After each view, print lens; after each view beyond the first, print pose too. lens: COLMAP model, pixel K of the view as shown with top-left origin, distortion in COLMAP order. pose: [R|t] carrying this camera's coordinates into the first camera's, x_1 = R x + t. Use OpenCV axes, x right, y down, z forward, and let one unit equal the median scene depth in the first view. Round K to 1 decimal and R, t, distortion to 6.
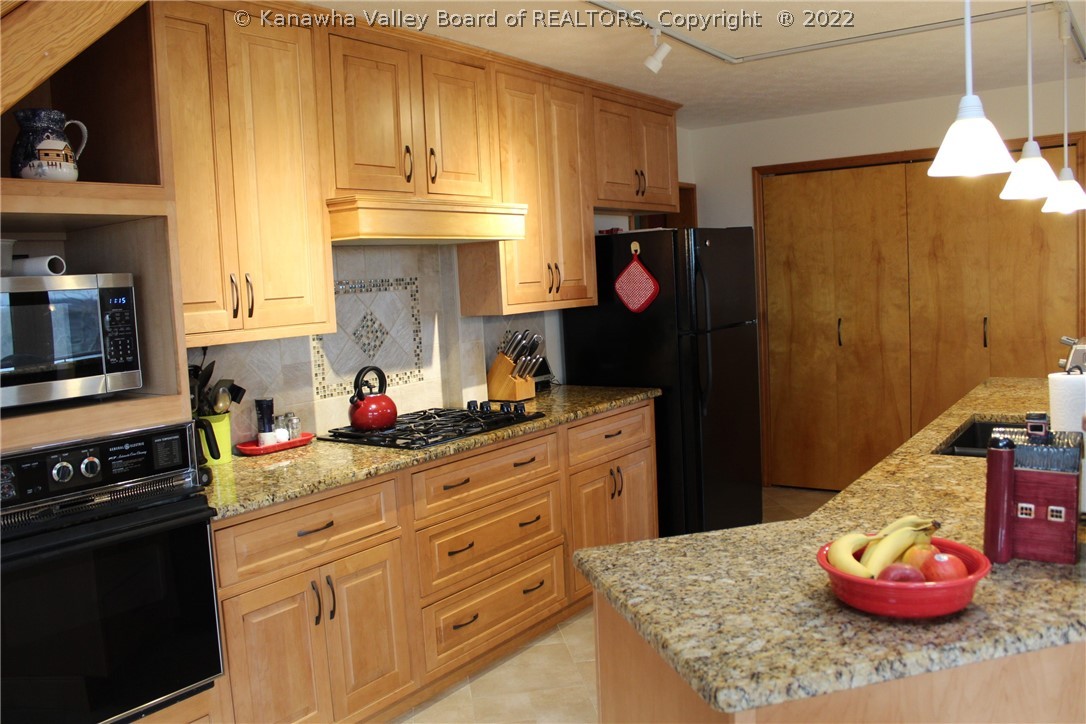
lens RADIAL K [[900.1, 0, 540.8], [0, 900.1, 362.4], [0, 0, 1]] dist [-0.158624, 0.130918]
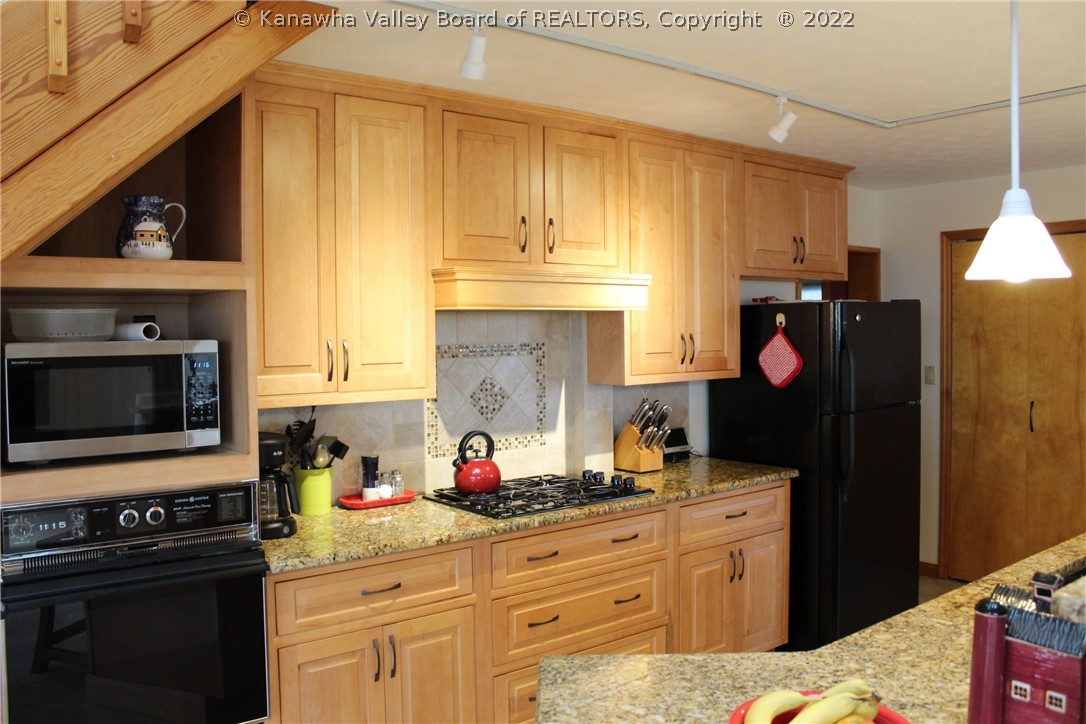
lens RADIAL K [[900.1, 0, 536.2], [0, 900.1, 363.3], [0, 0, 1]] dist [-0.158624, 0.130918]
pose [[0.960682, 0.051026, -0.272922, 0.150422], [-0.063402, 0.997312, -0.036717, -0.039173], [0.270315, 0.052577, 0.961335, 0.027853]]
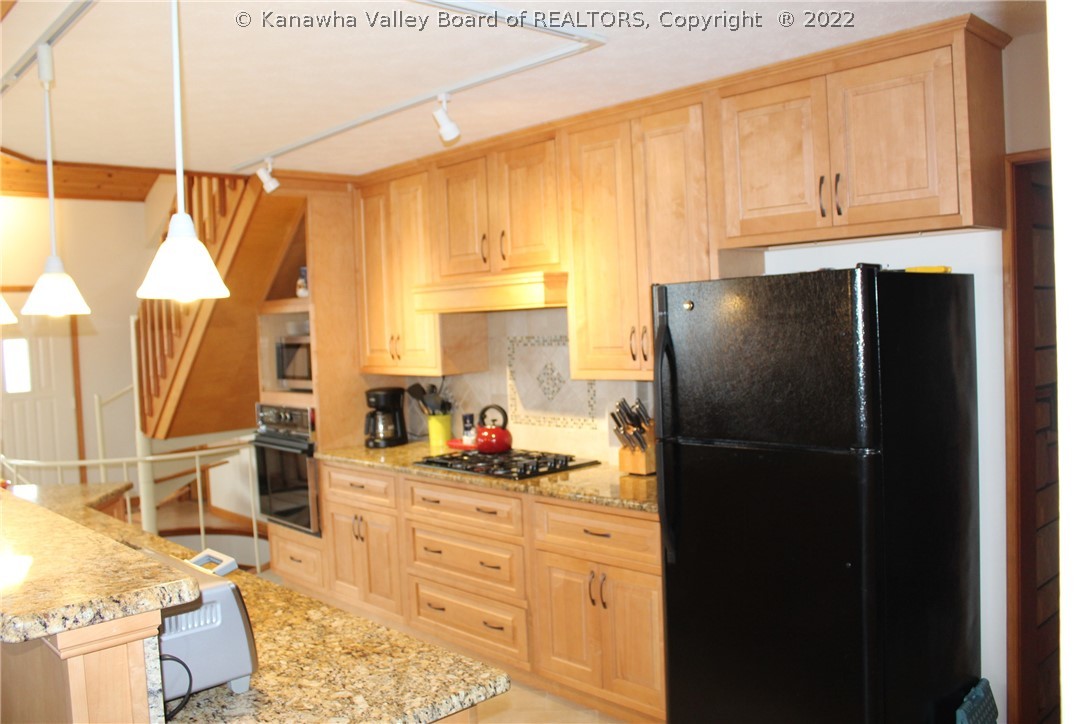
lens RADIAL K [[900.1, 0, 541.7], [0, 900.1, 366.8], [0, 0, 1]] dist [-0.158624, 0.130918]
pose [[-0.180570, 0.106518, -0.977777, 1.076059], [-0.041688, 0.992396, 0.115809, -0.205898], [0.982678, 0.061673, -0.174757, 1.298131]]
